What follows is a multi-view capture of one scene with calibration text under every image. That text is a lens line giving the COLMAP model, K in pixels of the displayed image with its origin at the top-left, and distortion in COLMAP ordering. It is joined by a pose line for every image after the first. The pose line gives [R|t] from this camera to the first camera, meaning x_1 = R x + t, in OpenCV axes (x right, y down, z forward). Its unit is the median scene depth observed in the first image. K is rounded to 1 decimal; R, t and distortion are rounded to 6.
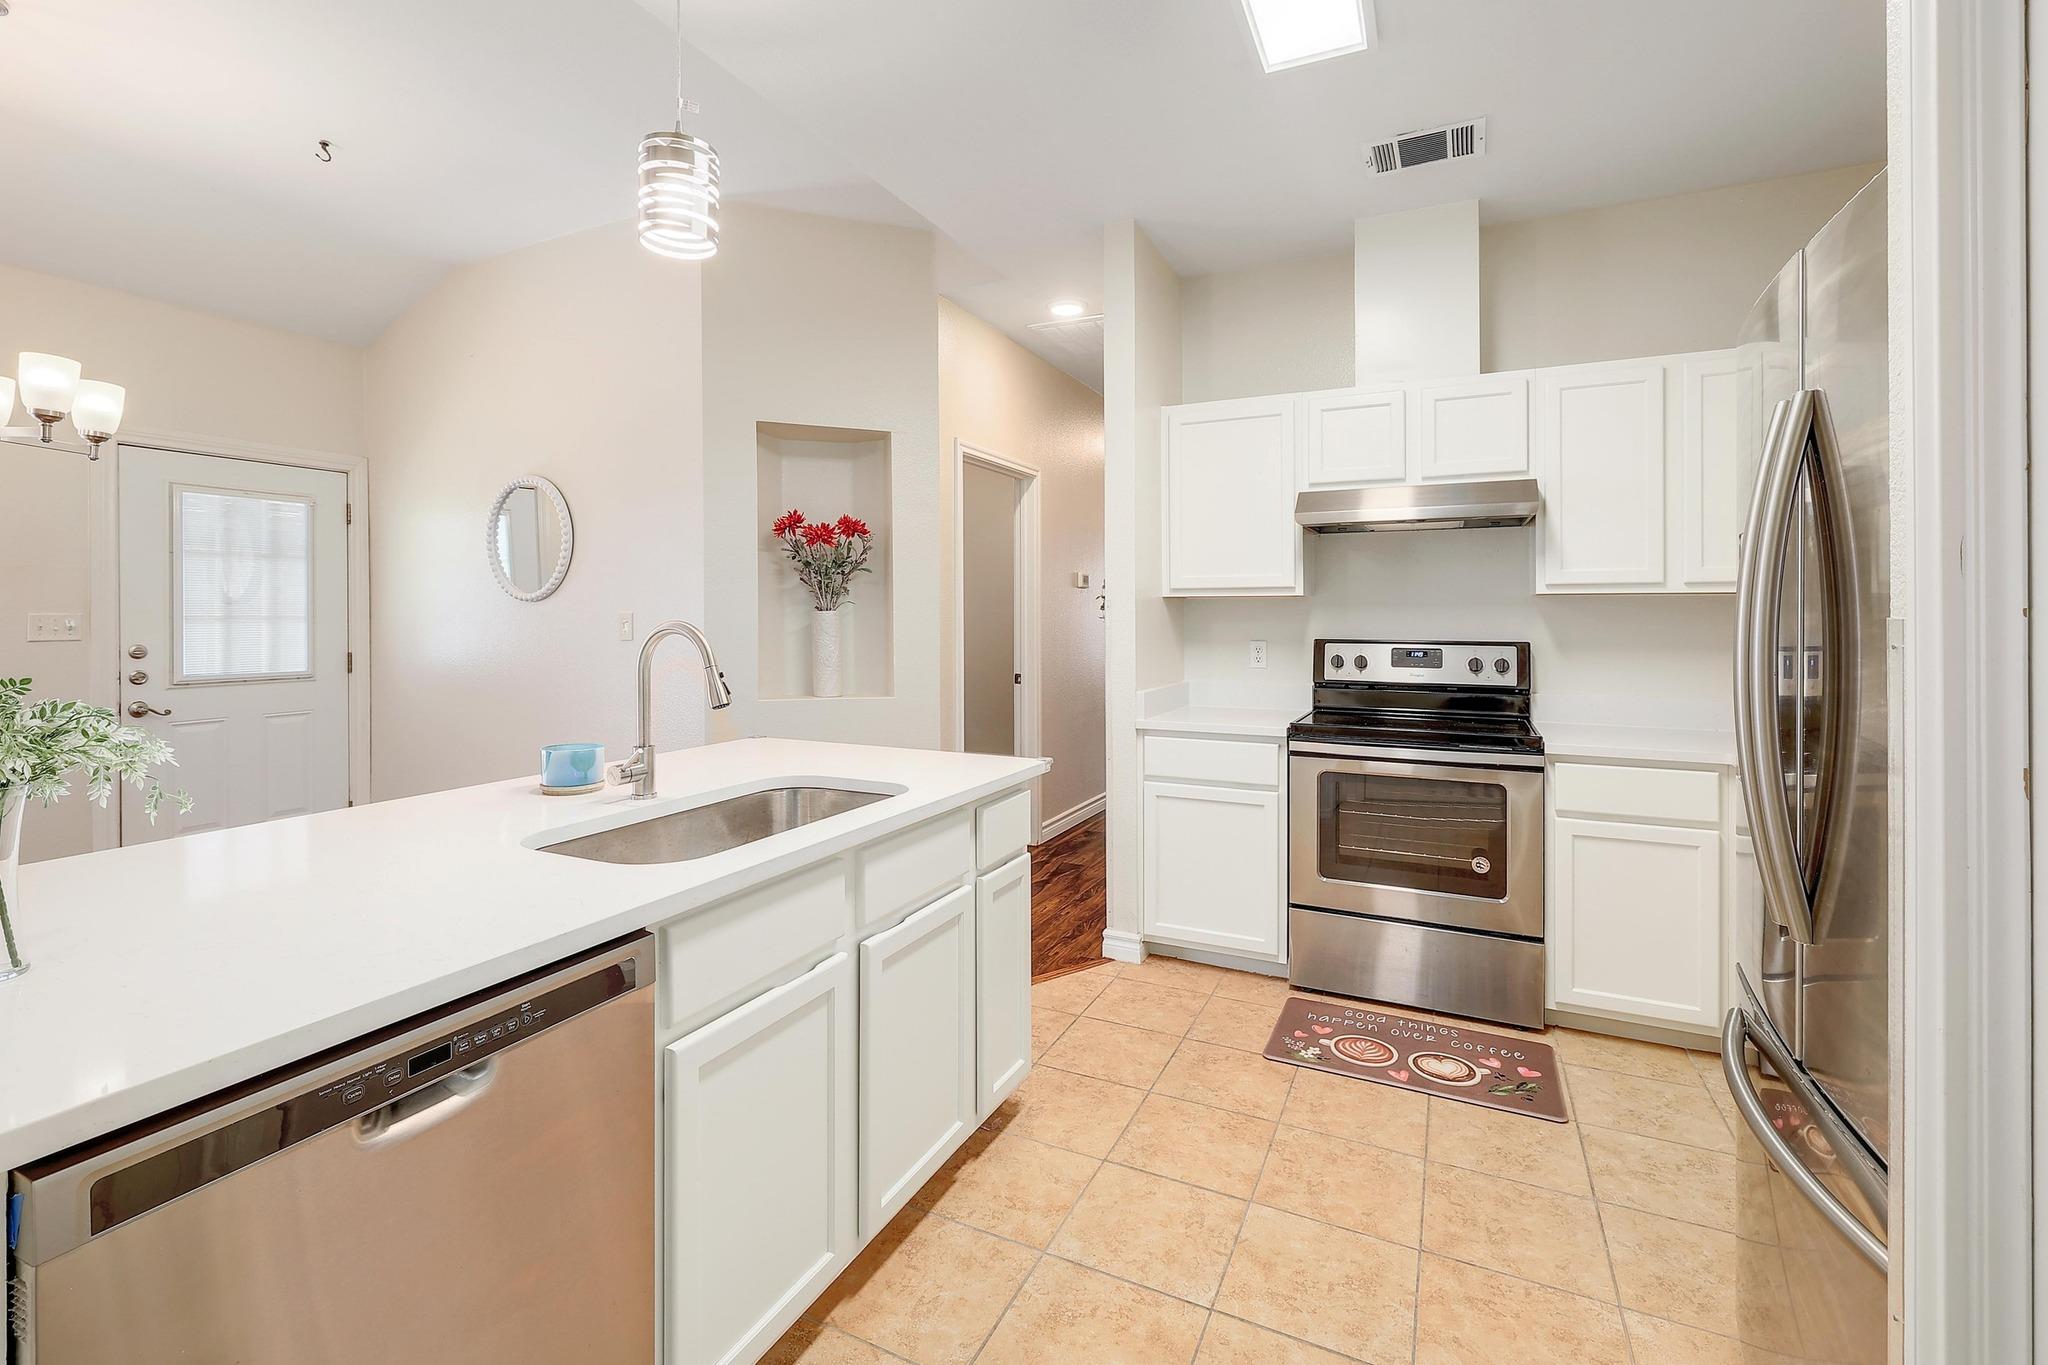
lens RADIAL K [[905.3, 0, 1009.0], [0, 905.3, 601.2], [0, 0, 1]] dist [0.001572, -0.000057]
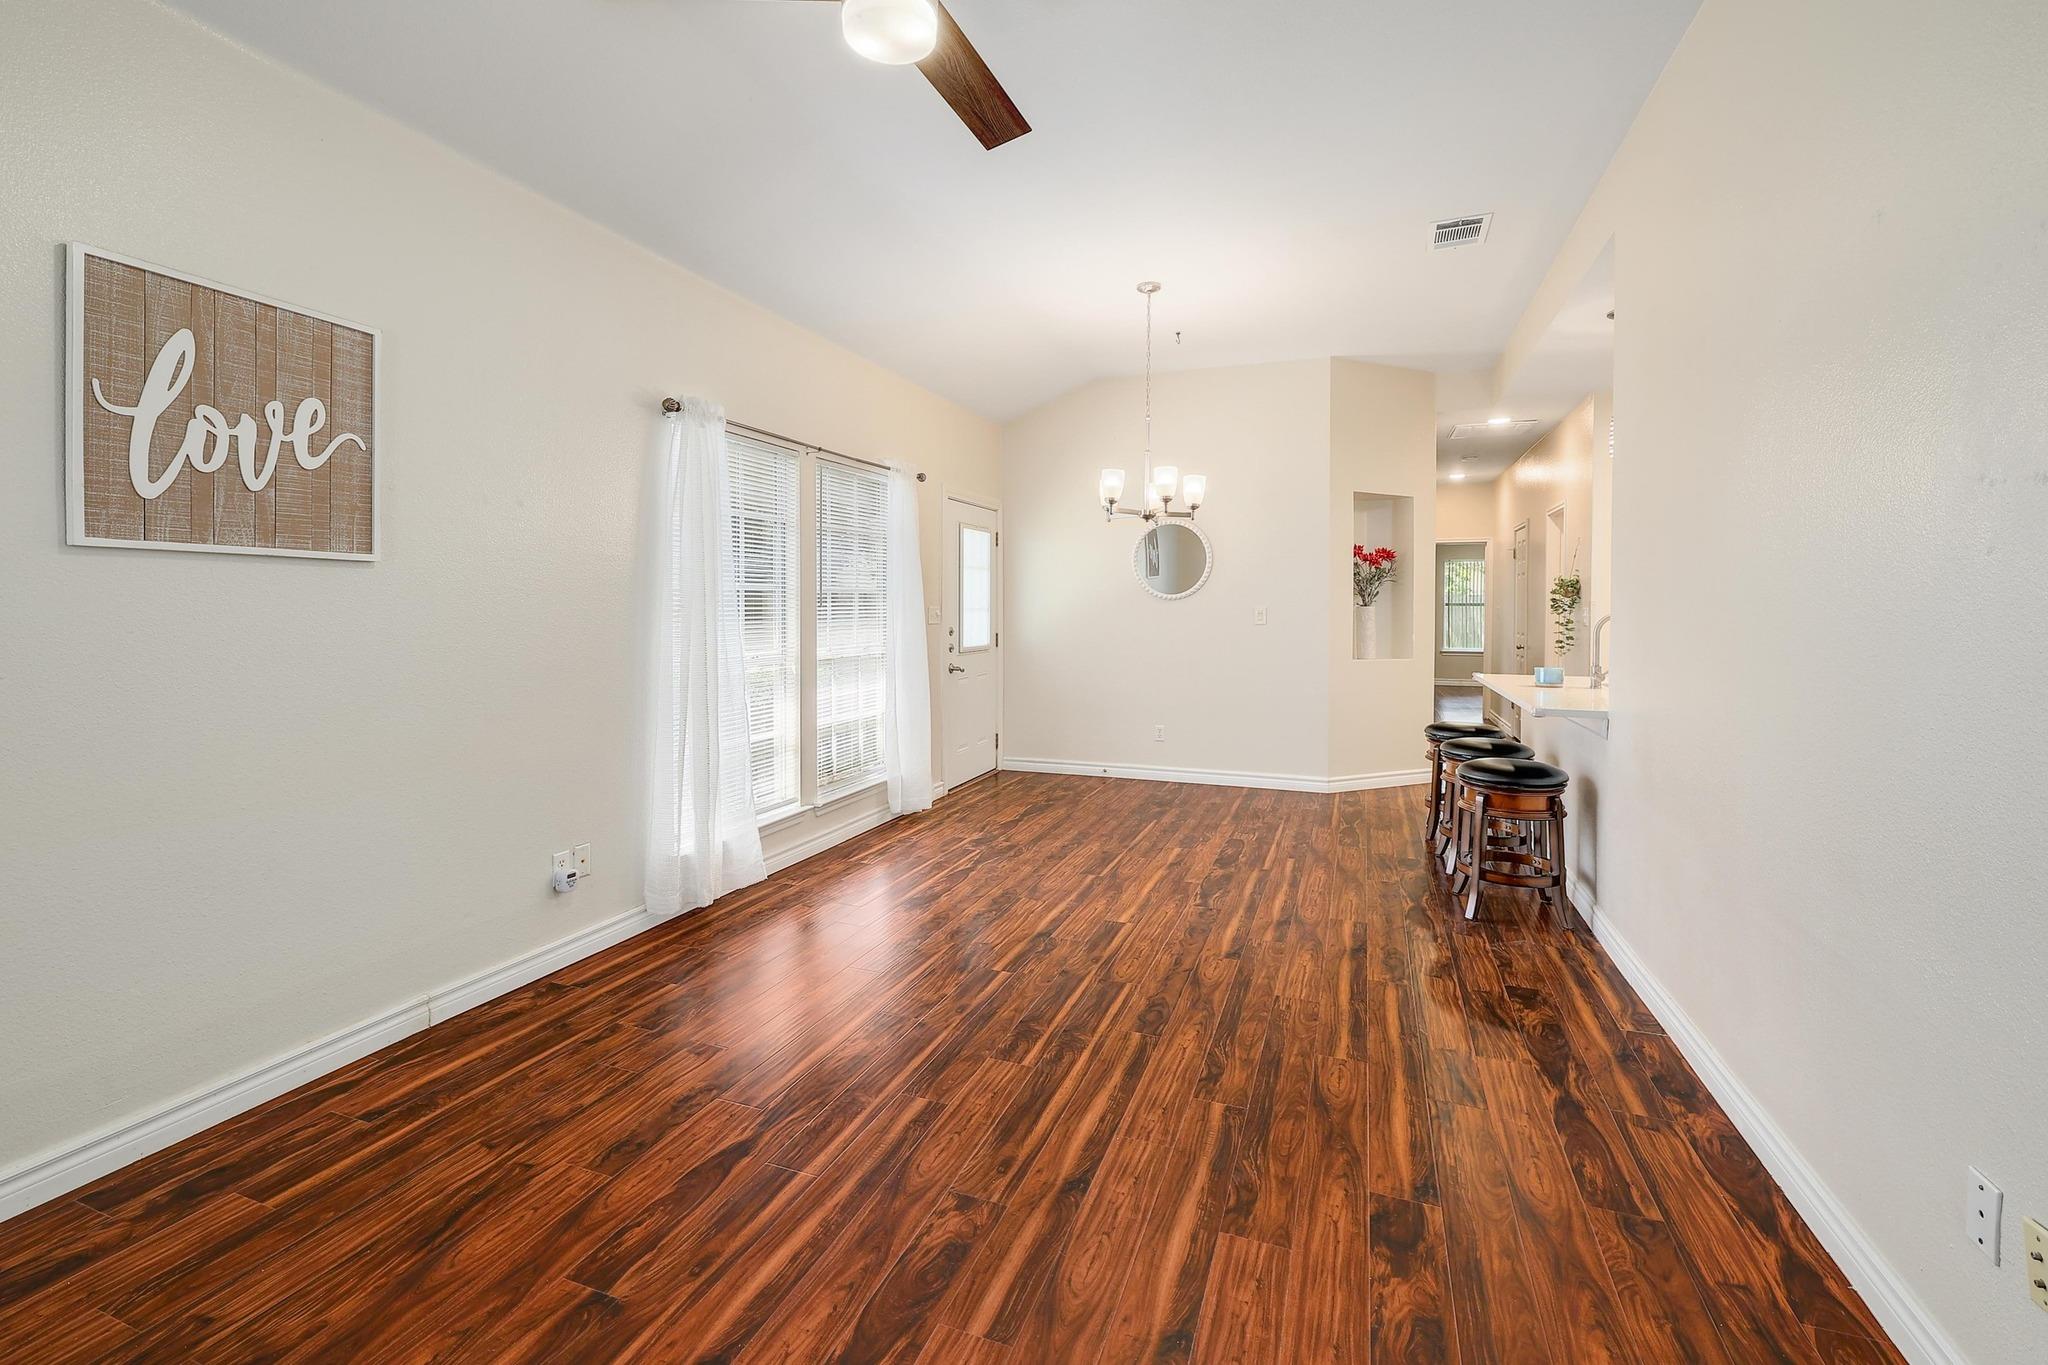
lens RADIAL K [[905.3, 0, 1002.0], [0, 905.3, 615.0], [0, 0, 1]] dist [0.001572, -0.000057]
pose [[0.995288, 0.002021, 0.096947, -1.551722], [-0.004208, 0.999741, 0.022364, -0.010551], [-0.096877, -0.022666, 0.995038, -0.848816]]
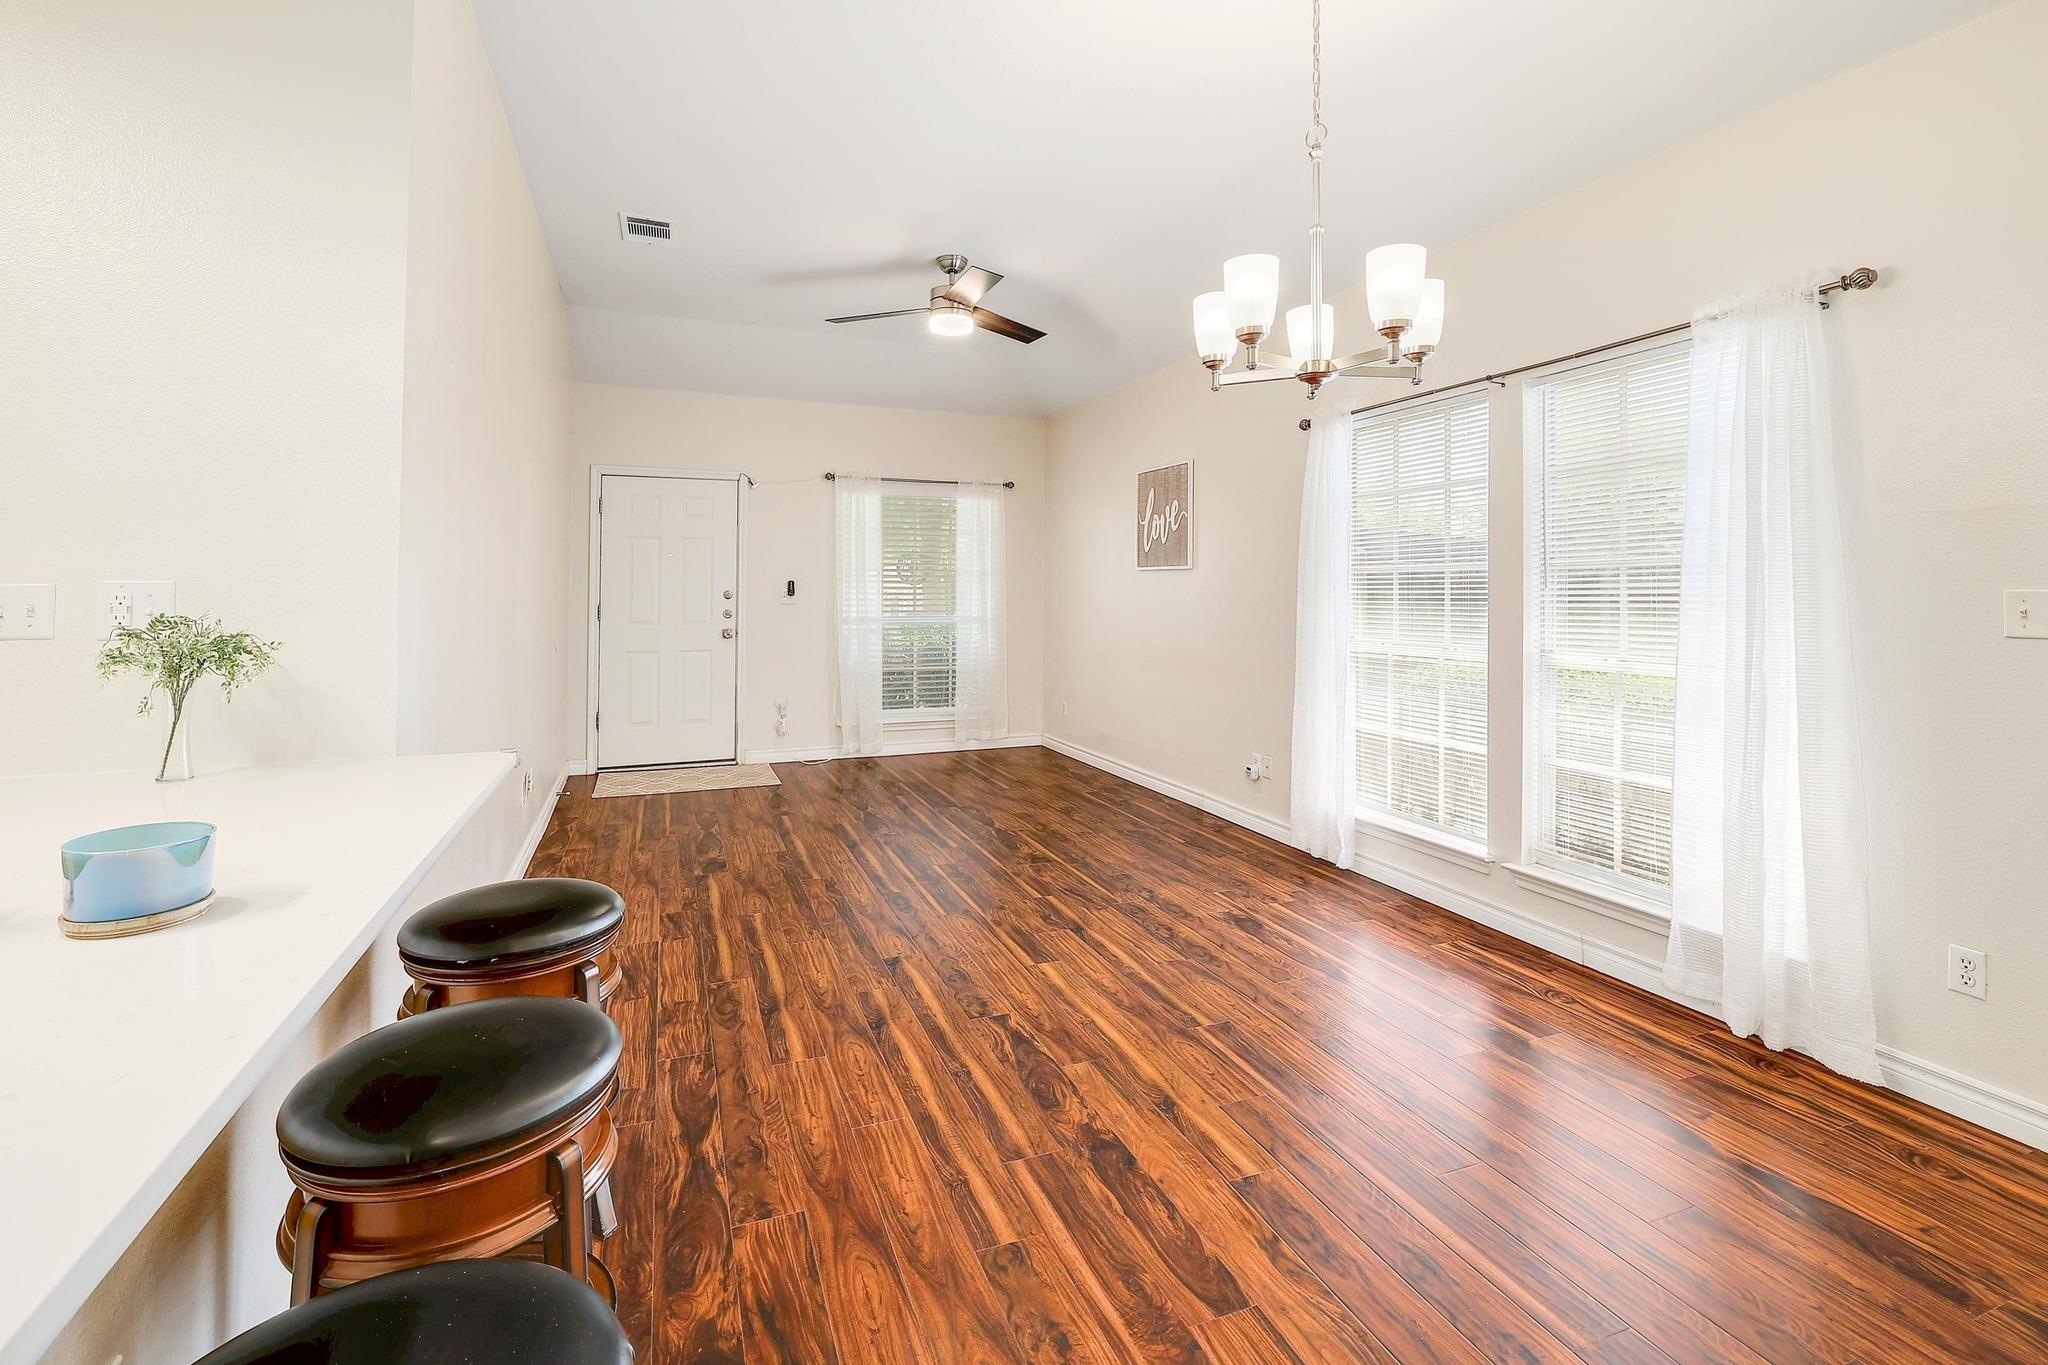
lens RADIAL K [[905.3, 0, 1035.8], [0, 905.3, 601.8], [0, 0, 1]] dist [0.001572, -0.000057]
pose [[-0.647671, 0.006820, -0.761889, -0.315901], [0.007021, 0.999971, 0.002982, 0.022286], [0.761888, -0.003418, -0.647700, 1.303884]]
